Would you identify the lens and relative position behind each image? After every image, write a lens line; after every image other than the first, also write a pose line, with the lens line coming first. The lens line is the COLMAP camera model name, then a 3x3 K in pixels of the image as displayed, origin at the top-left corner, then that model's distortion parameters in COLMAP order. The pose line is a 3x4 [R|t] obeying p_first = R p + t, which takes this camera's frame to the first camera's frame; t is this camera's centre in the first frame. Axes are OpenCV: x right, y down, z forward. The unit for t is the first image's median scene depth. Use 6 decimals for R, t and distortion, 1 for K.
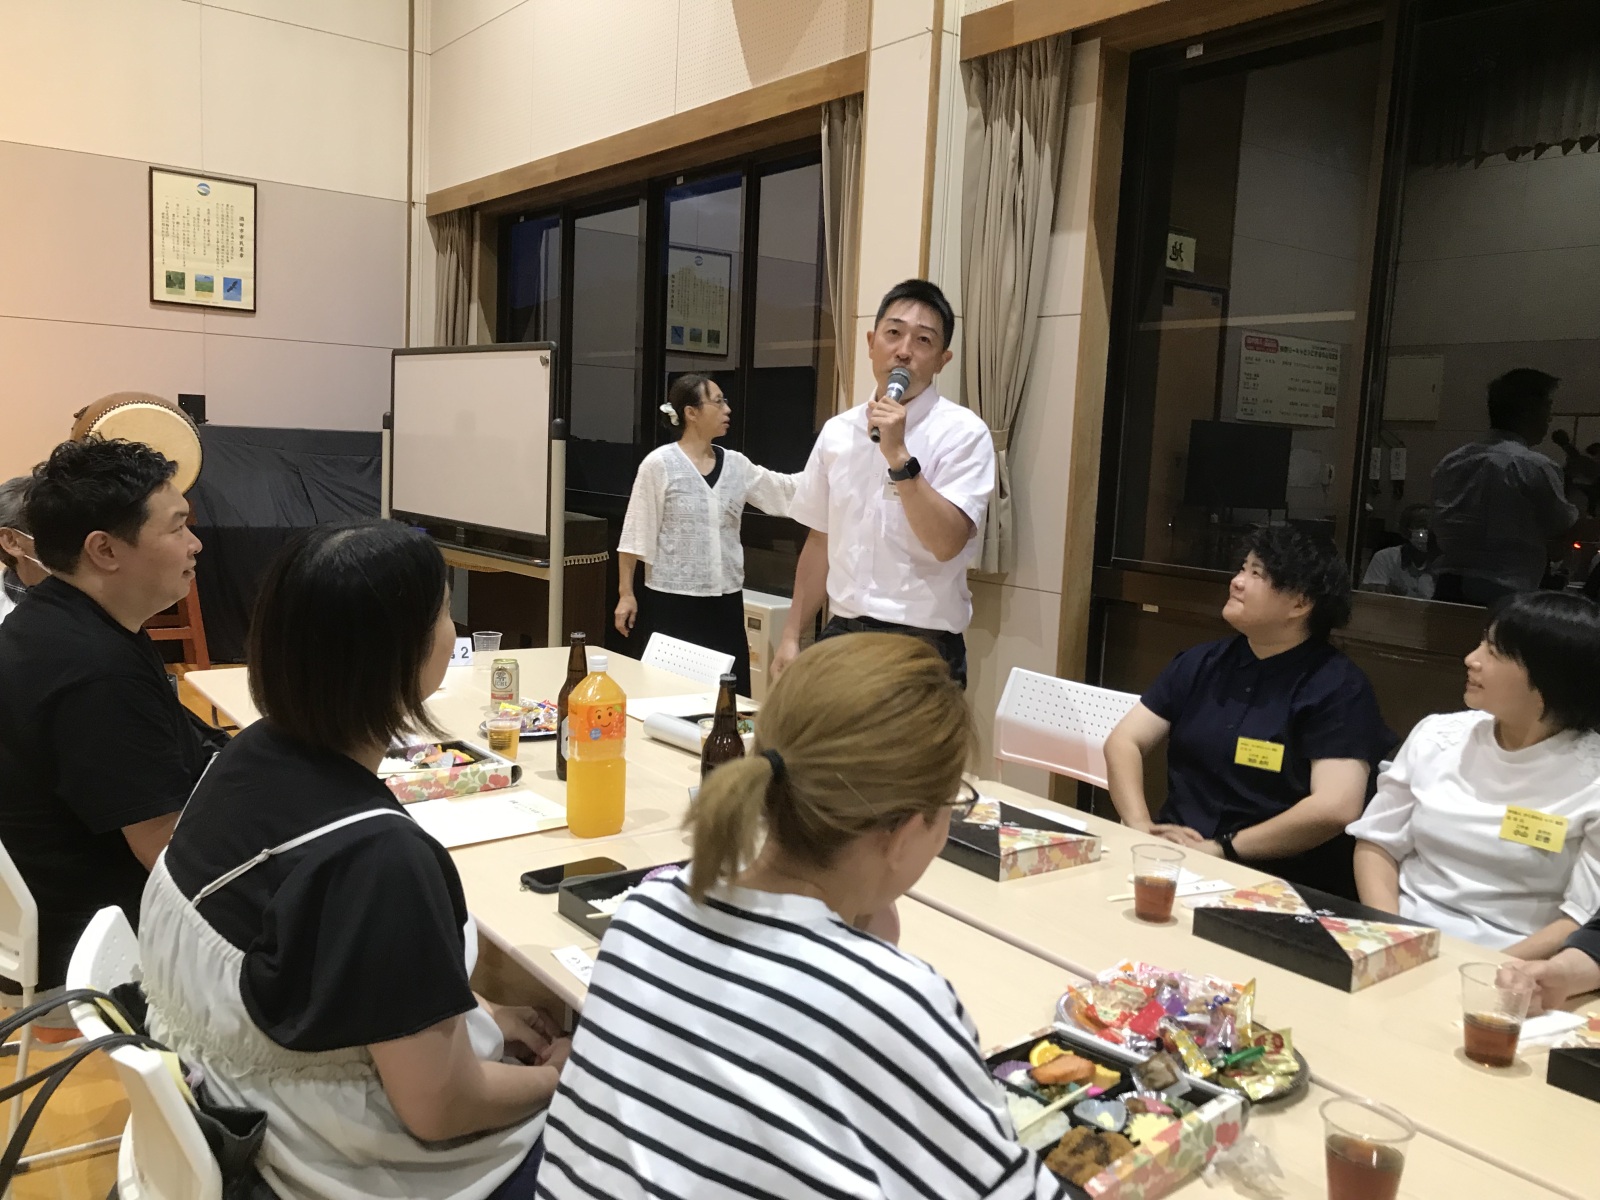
lens RADIAL K [[1309.8, 0, 814.8], [0, 1309.8, 585.4], [0, 0, 1]] dist [0.031209, -0.028028]
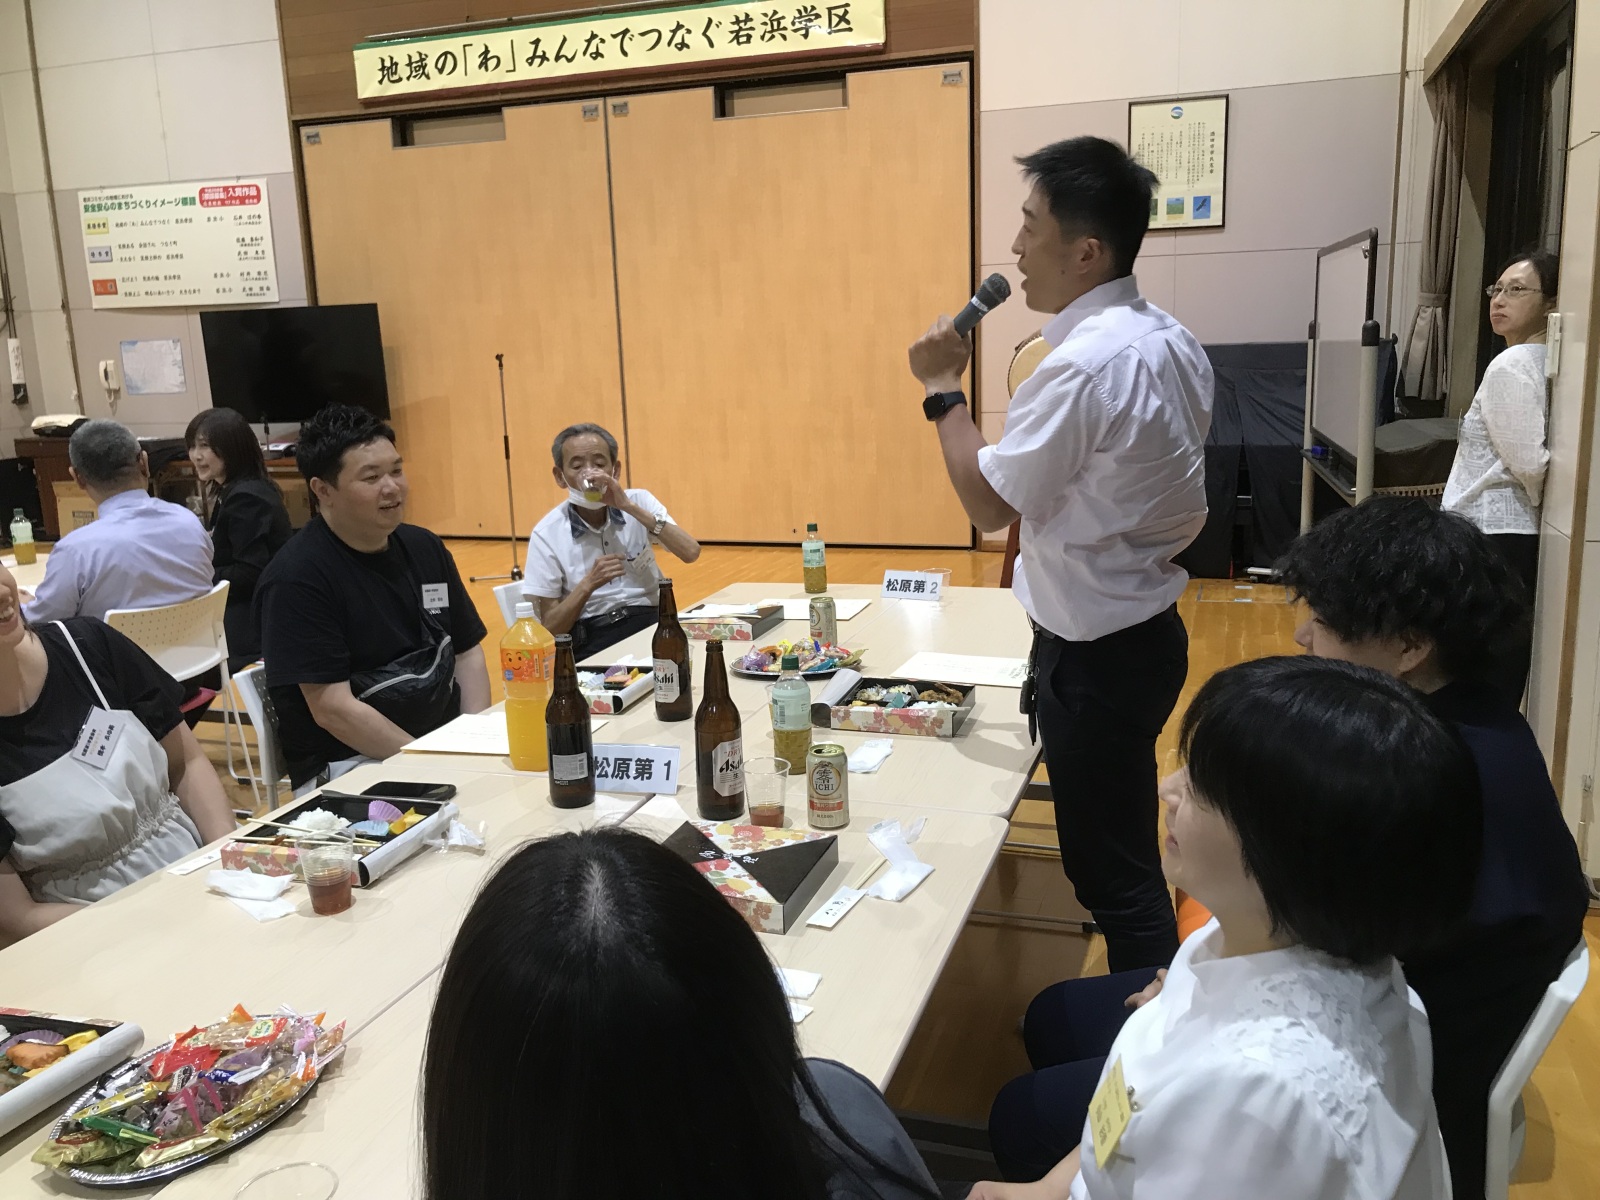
lens RADIAL K [[1309.8, 0, 804.0], [0, 1309.8, 597.6], [0, 0, 1]] dist [0.031209, -0.028028]
pose [[0.568912, 0.096902, -0.816669, 0.244163], [-0.028603, 0.994765, 0.098108, -0.018032], [0.821901, -0.032455, 0.568706, 0.170851]]
